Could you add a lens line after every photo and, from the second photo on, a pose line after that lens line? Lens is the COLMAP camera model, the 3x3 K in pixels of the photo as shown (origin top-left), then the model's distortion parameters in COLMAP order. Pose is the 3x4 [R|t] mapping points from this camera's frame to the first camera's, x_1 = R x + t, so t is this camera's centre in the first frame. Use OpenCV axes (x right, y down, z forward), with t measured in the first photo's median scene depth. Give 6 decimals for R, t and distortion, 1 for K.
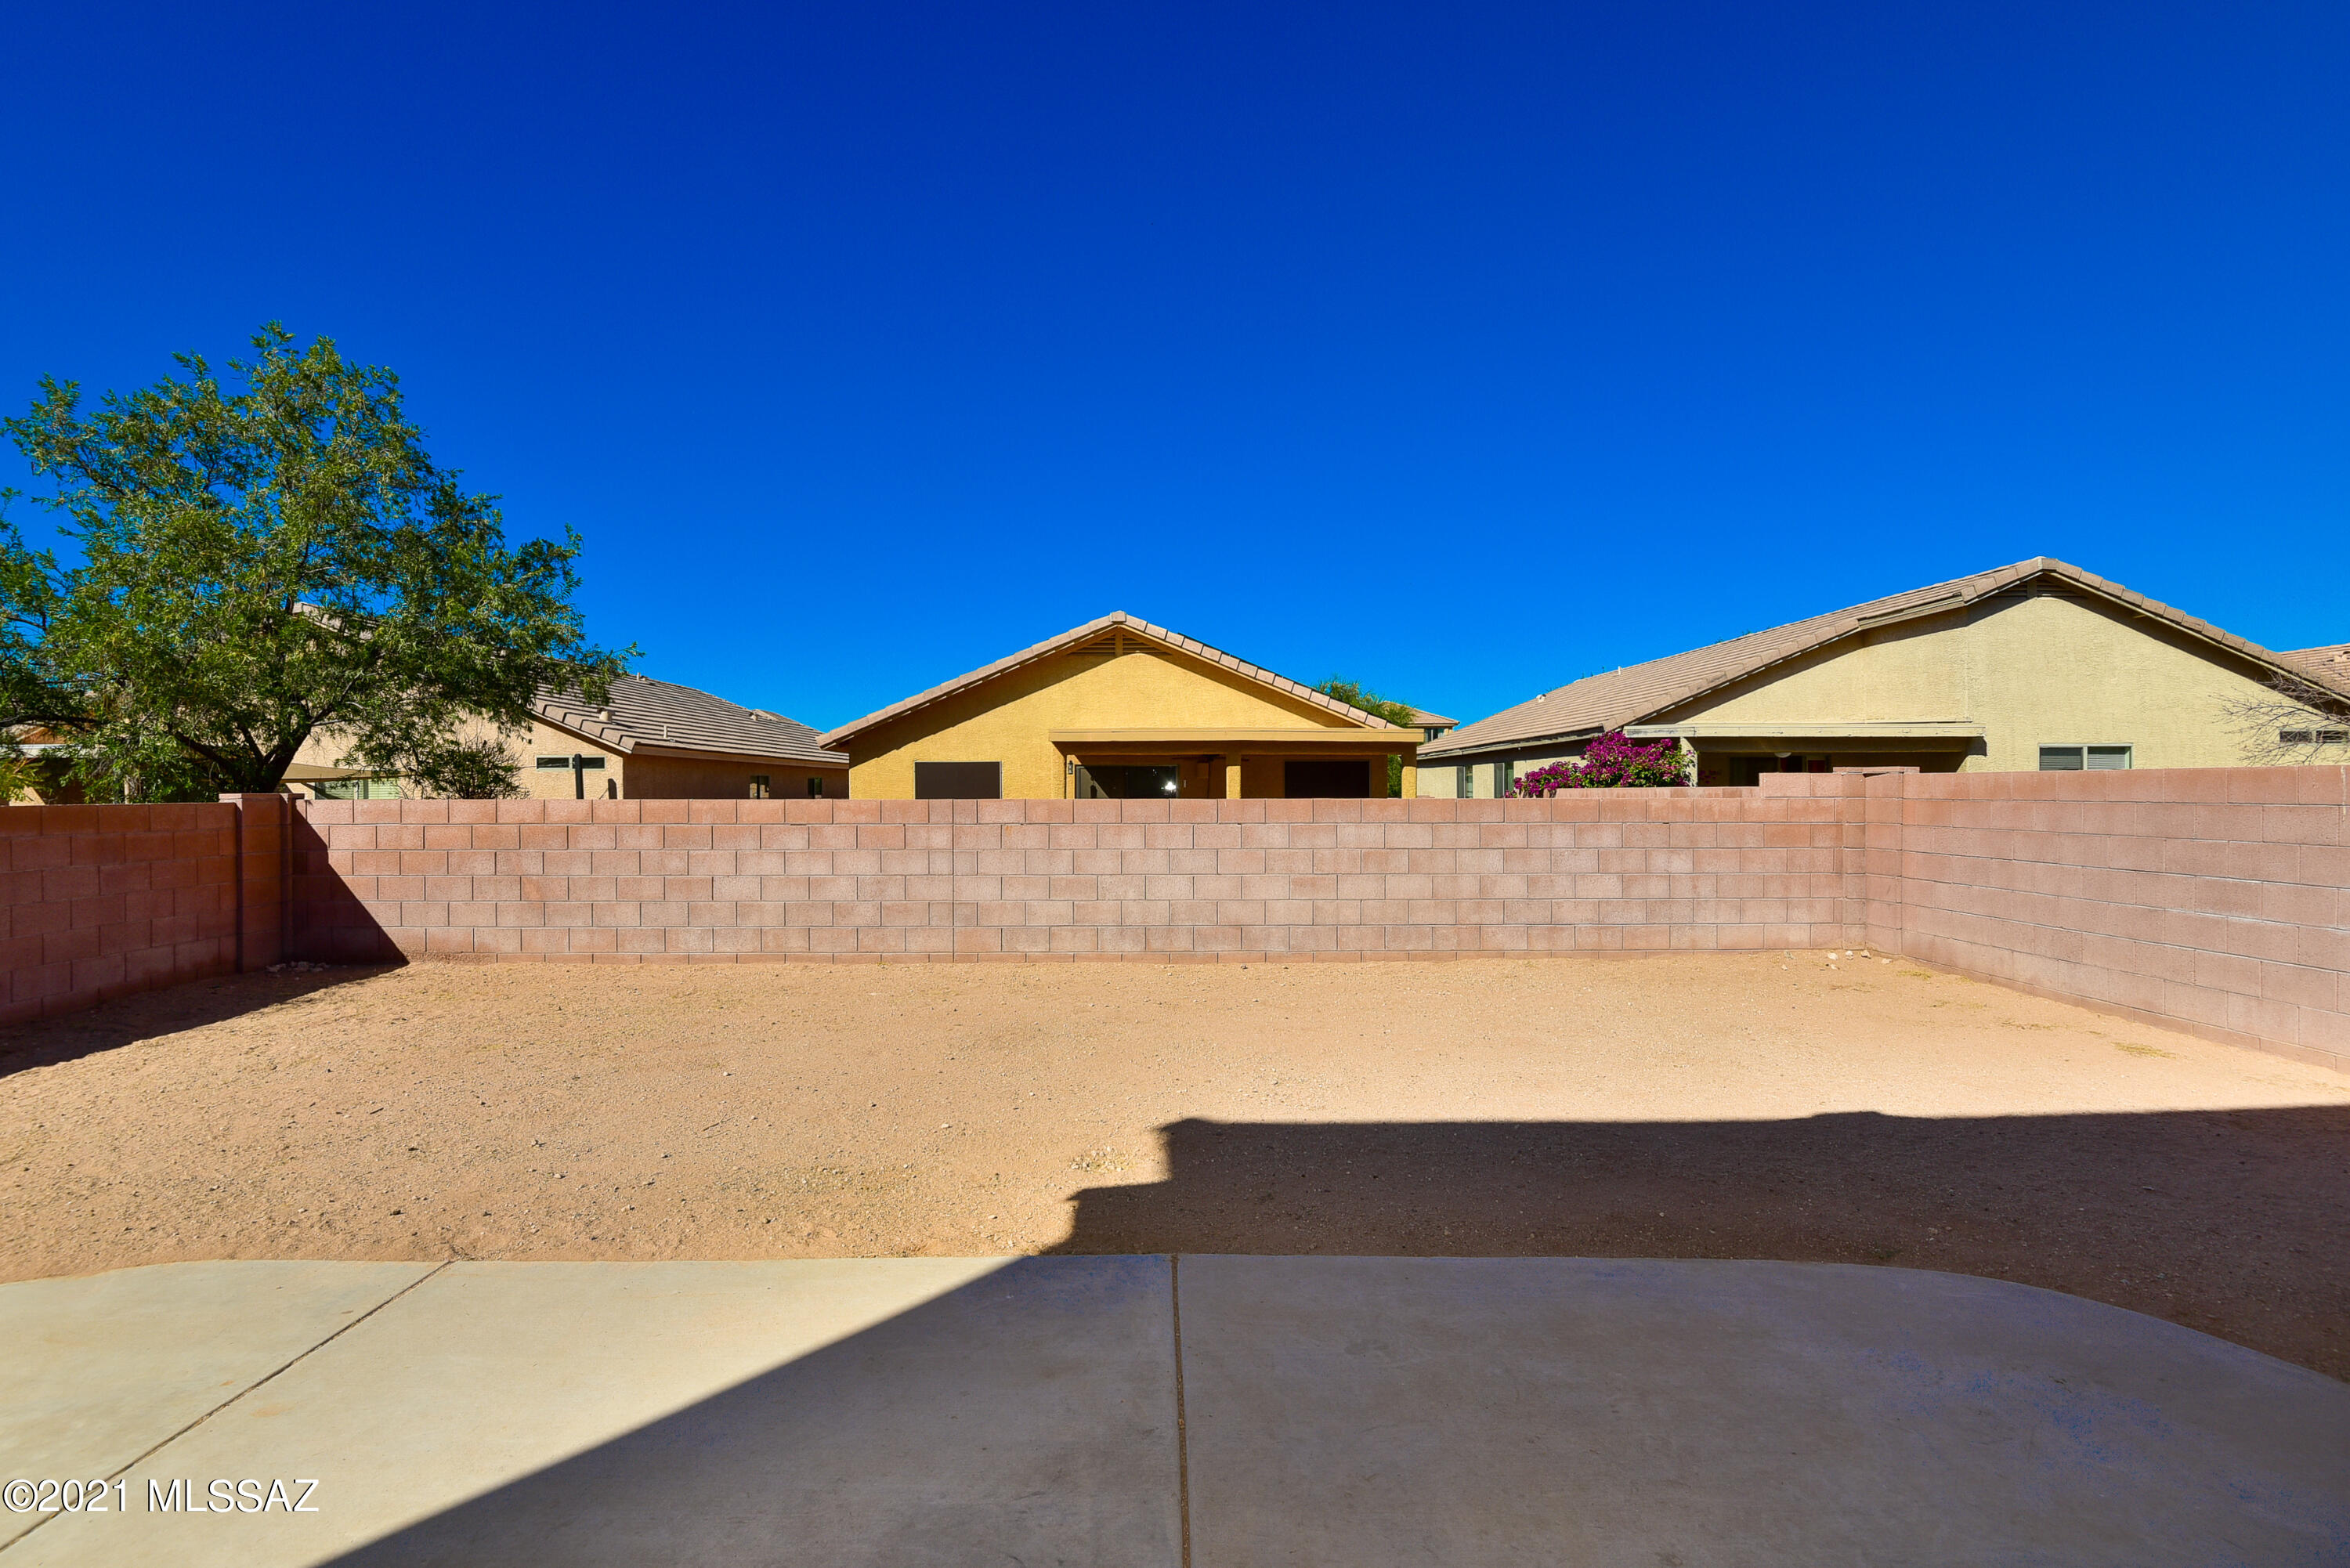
lens RADIAL K [[1088.7, 0, 1163.3], [0, 1088.7, 792.1], [0, 0, 1]] dist [-0.008071, -0.010054]
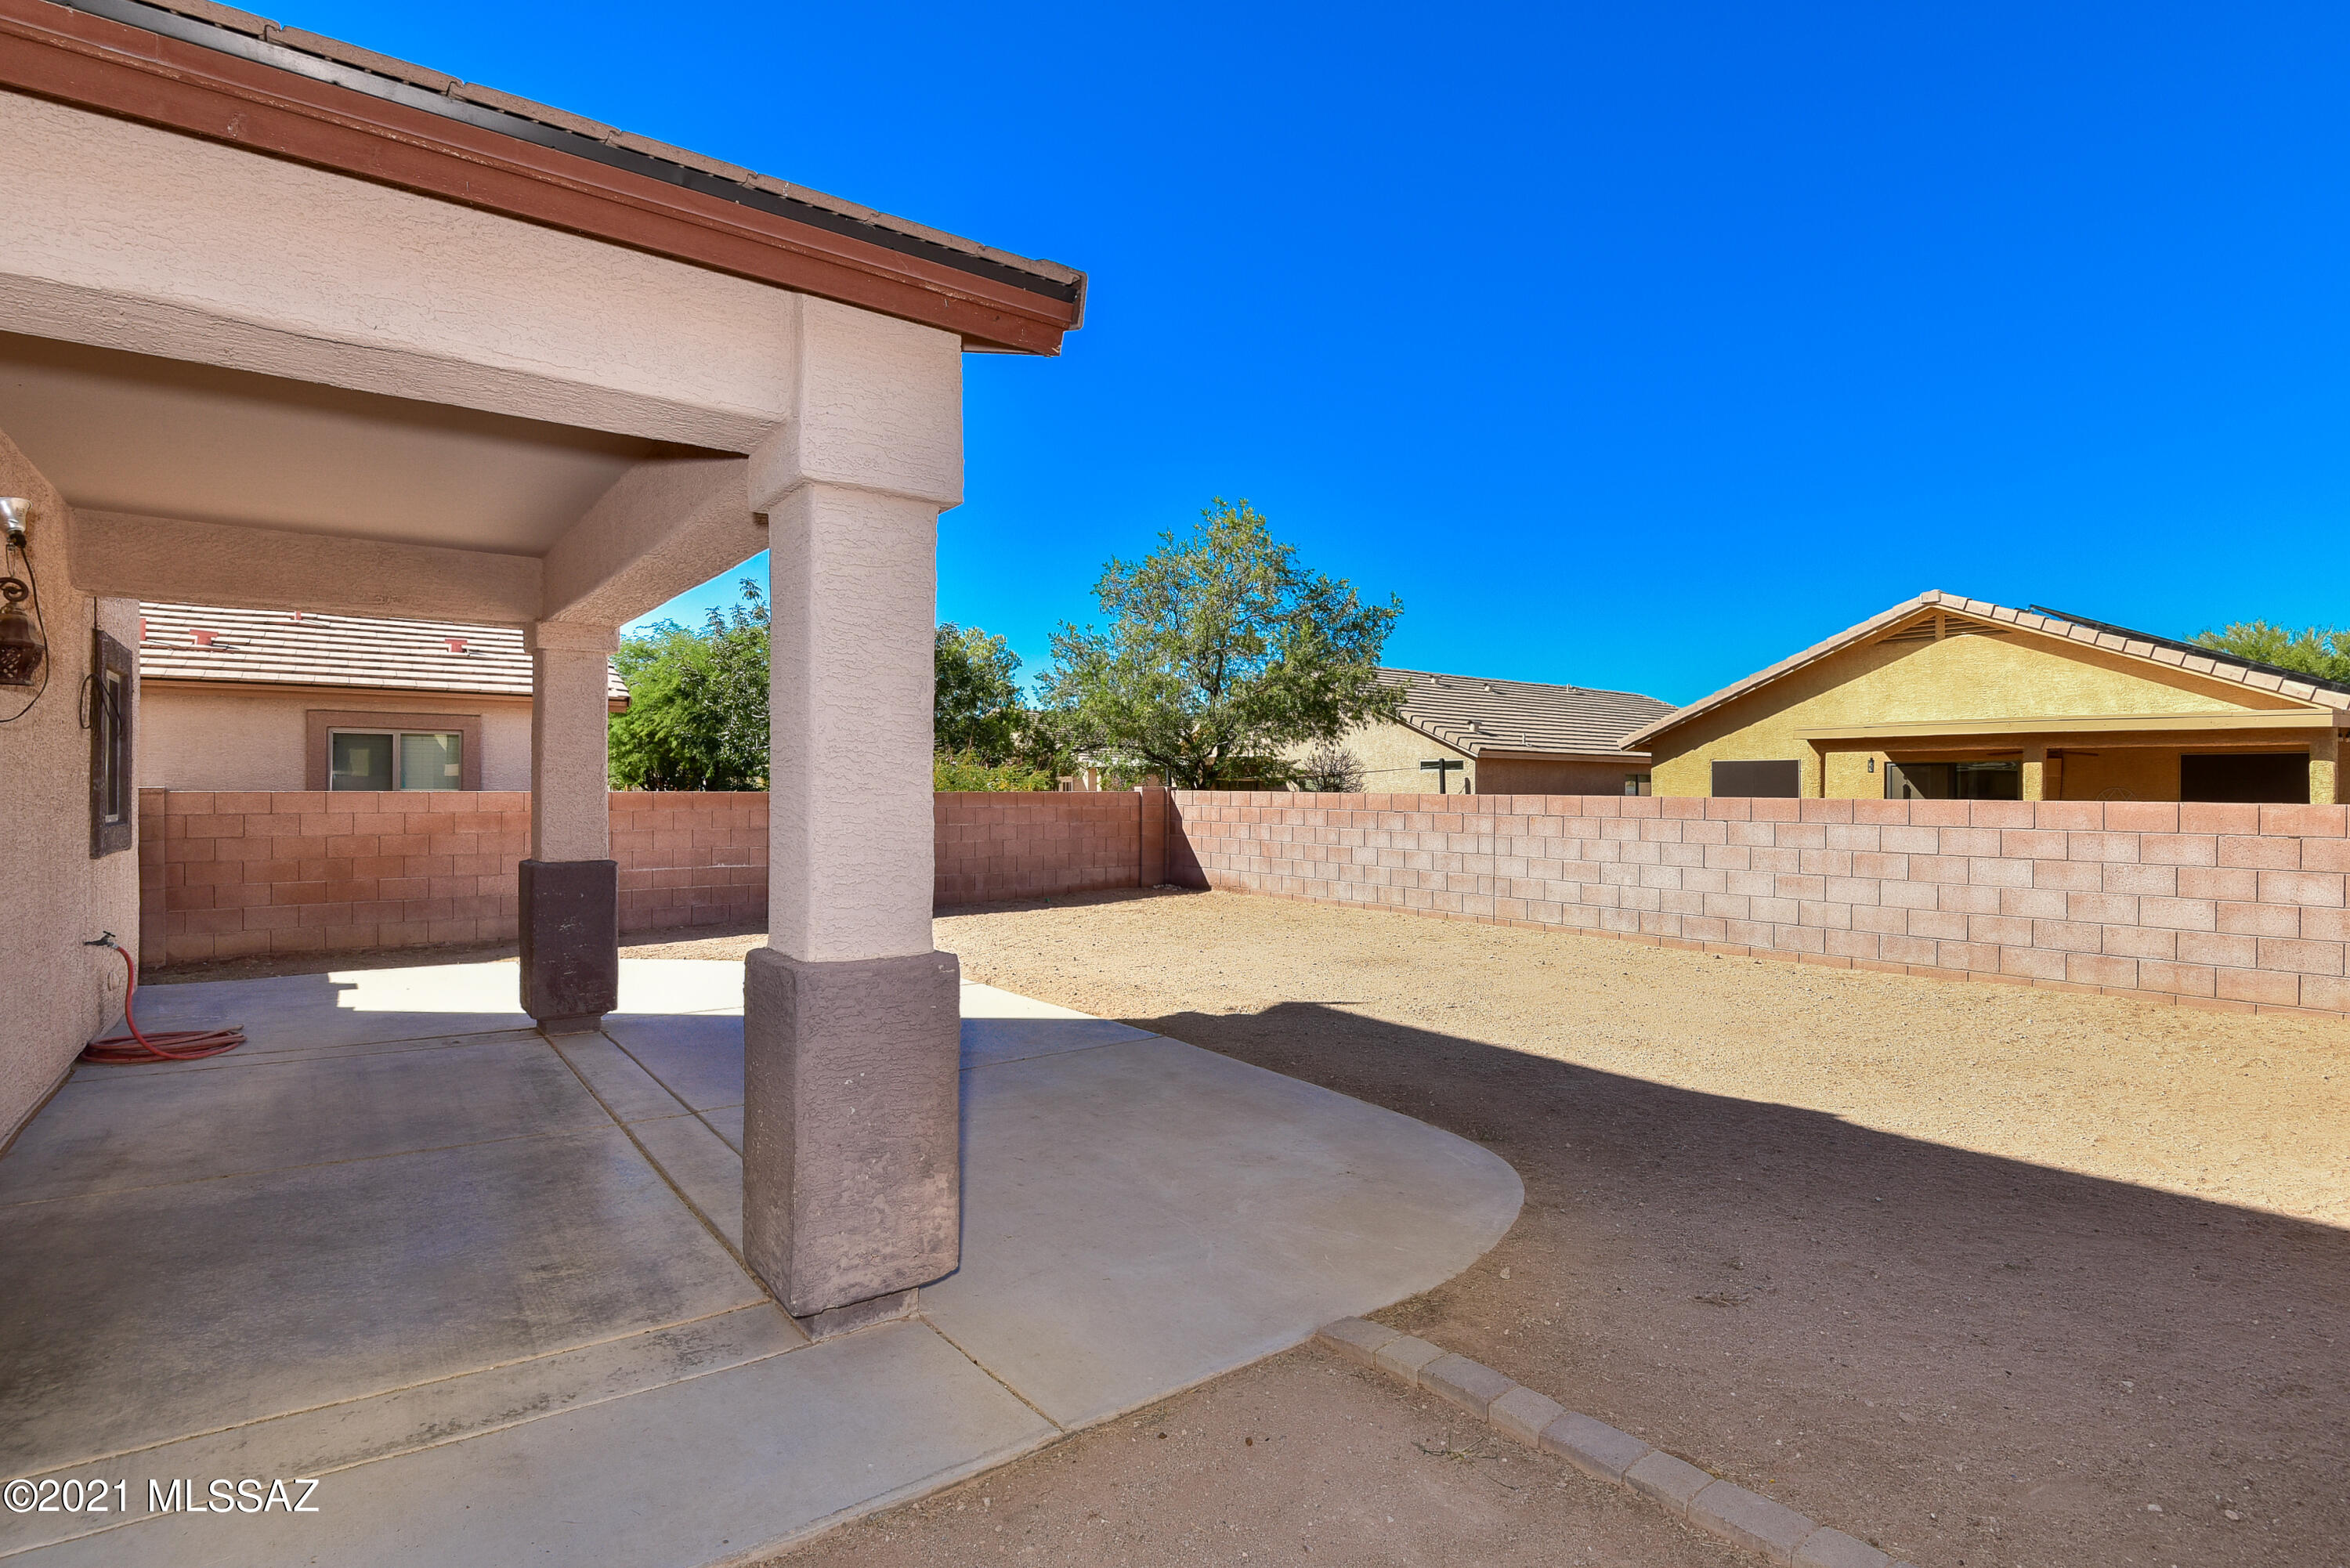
lens RADIAL K [[1095.3, 0, 1208.2], [0, 1095.3, 781.4], [0, 0, 1]] dist [-0.013478, -0.008532]
pose [[0.625487, 0.001916, -0.780232, 0.573342], [-0.009022, 0.999948, -0.004778, 0.000853], [0.780182, 0.010028, 0.625472, -0.040461]]
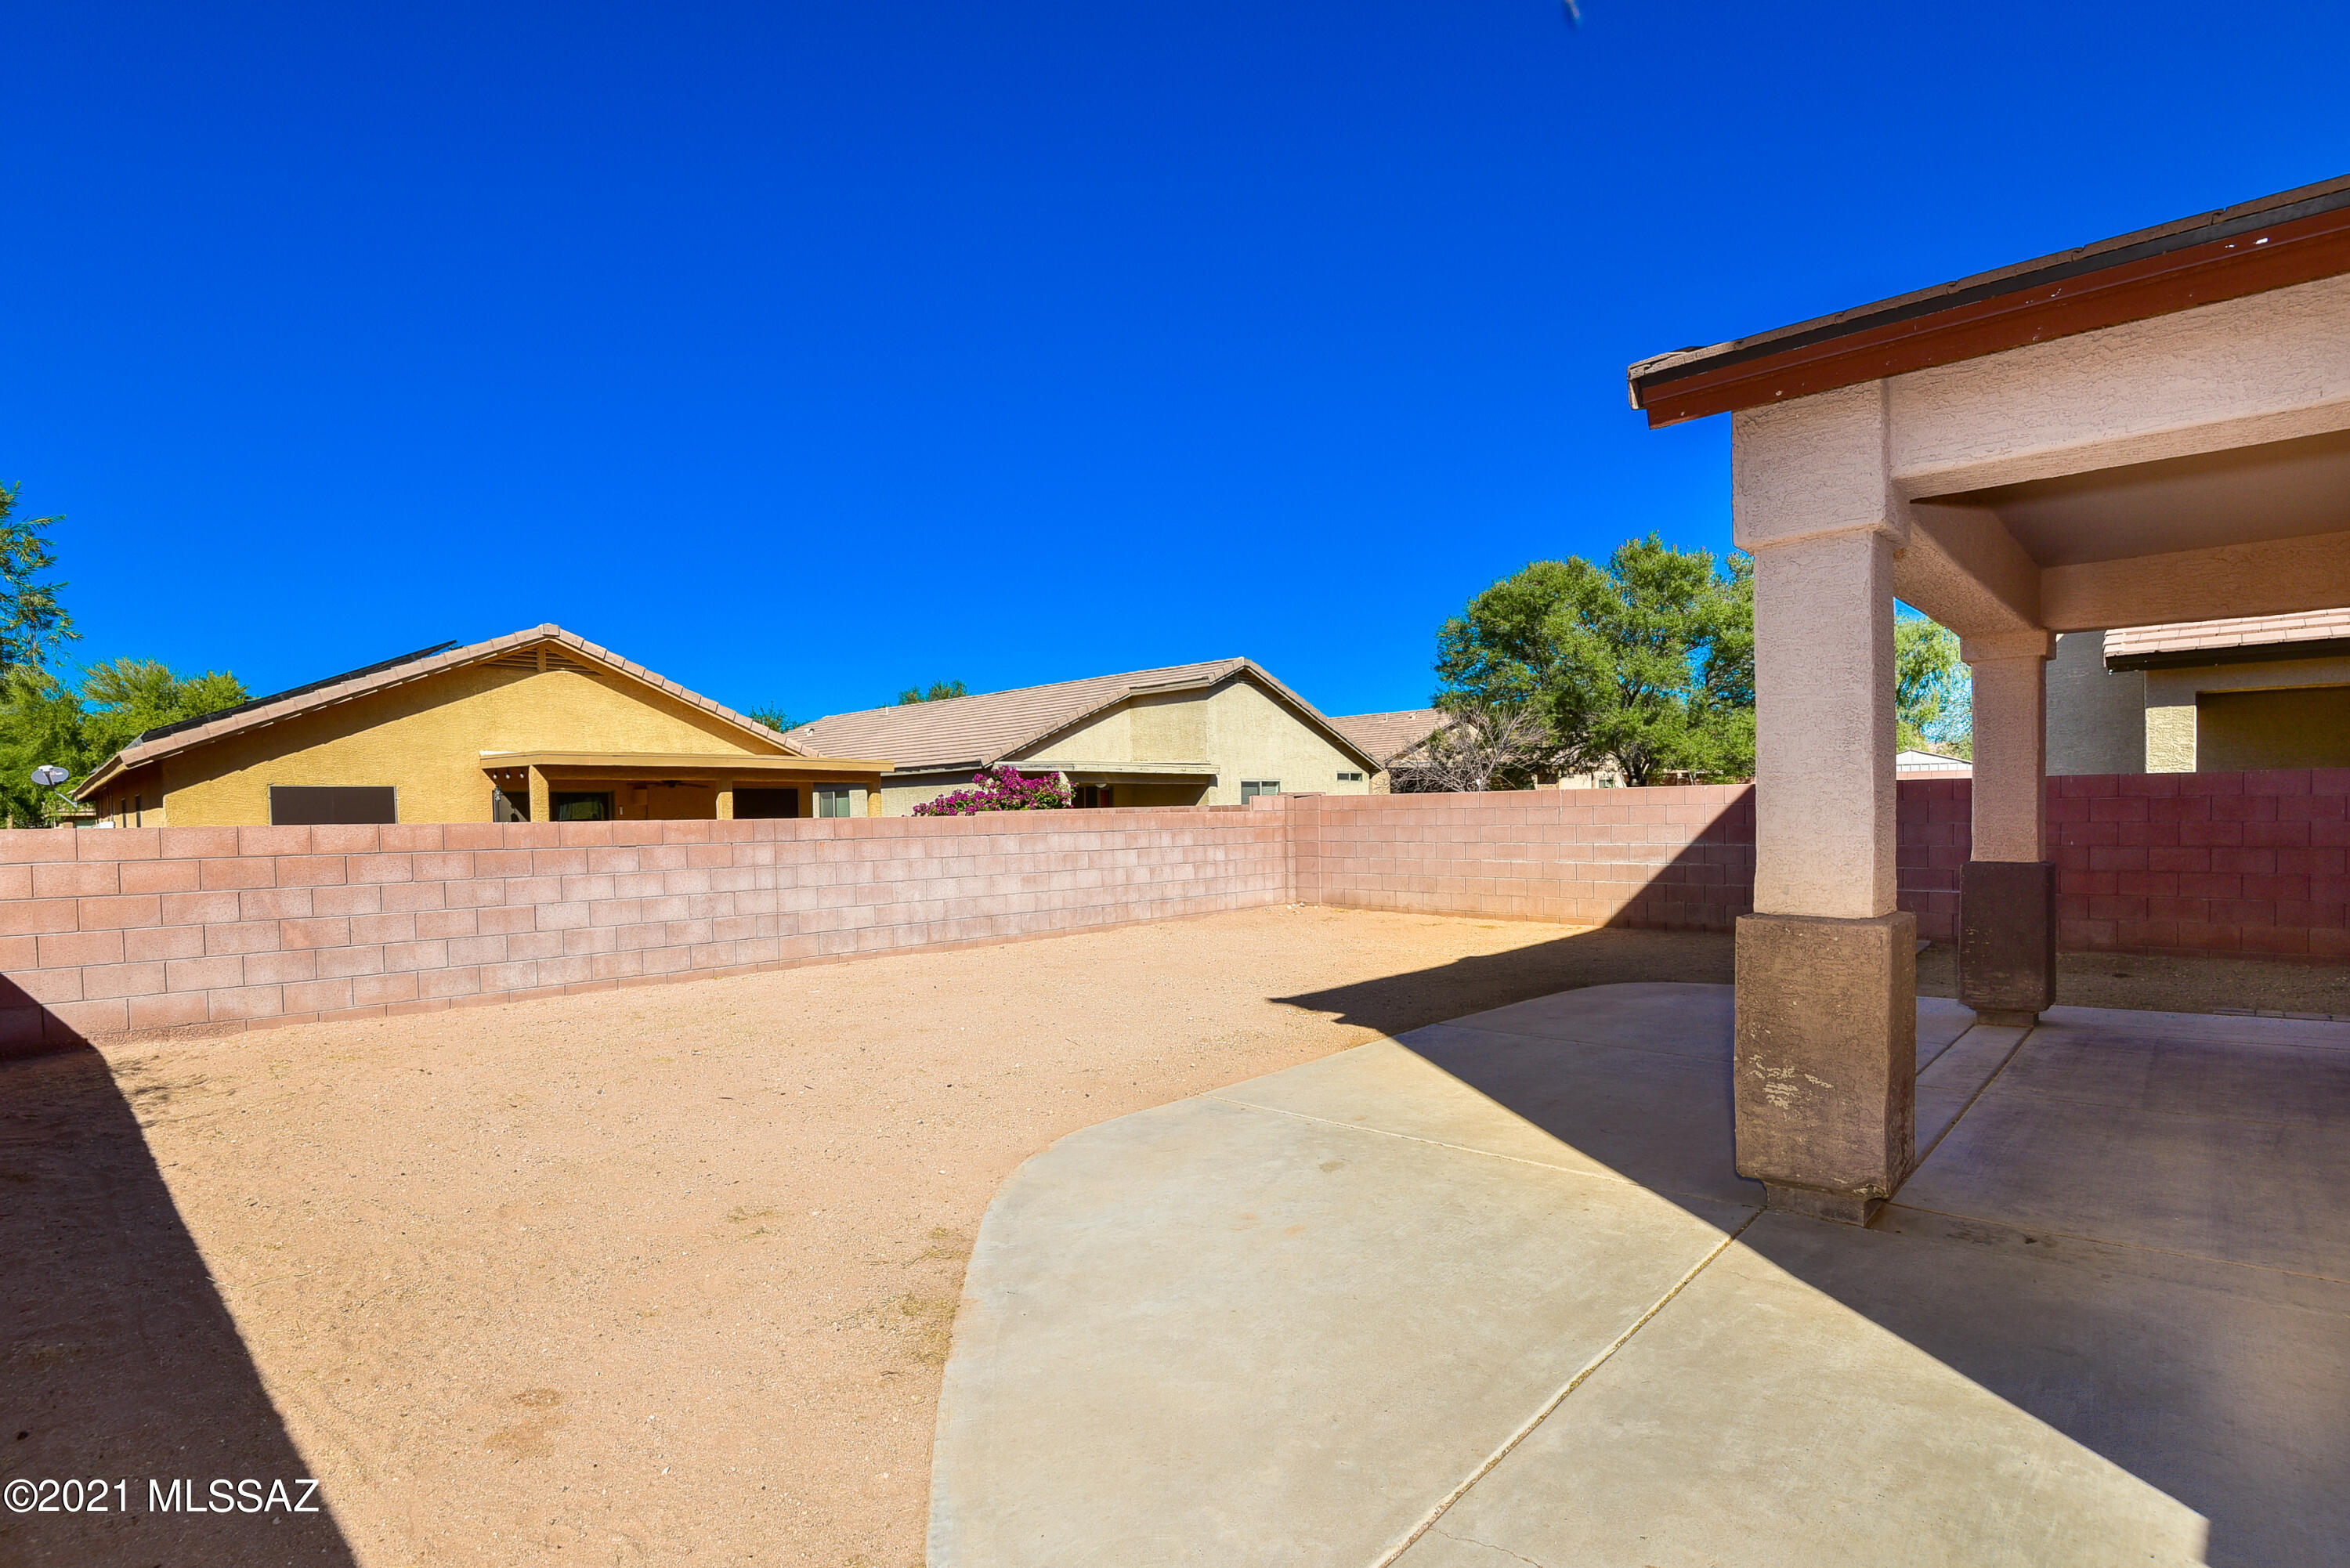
lens RADIAL K [[1117.7, 0, 1175.1], [0, 1117.7, 832.7], [0, 0, 1]] dist [-0.004079, -0.015841]
pose [[0.698798, -0.021905, 0.714983, -0.700571], [0.017256, 0.999756, 0.013764, 0.011766], [-0.715110, 0.002719, 0.699006, -0.058419]]
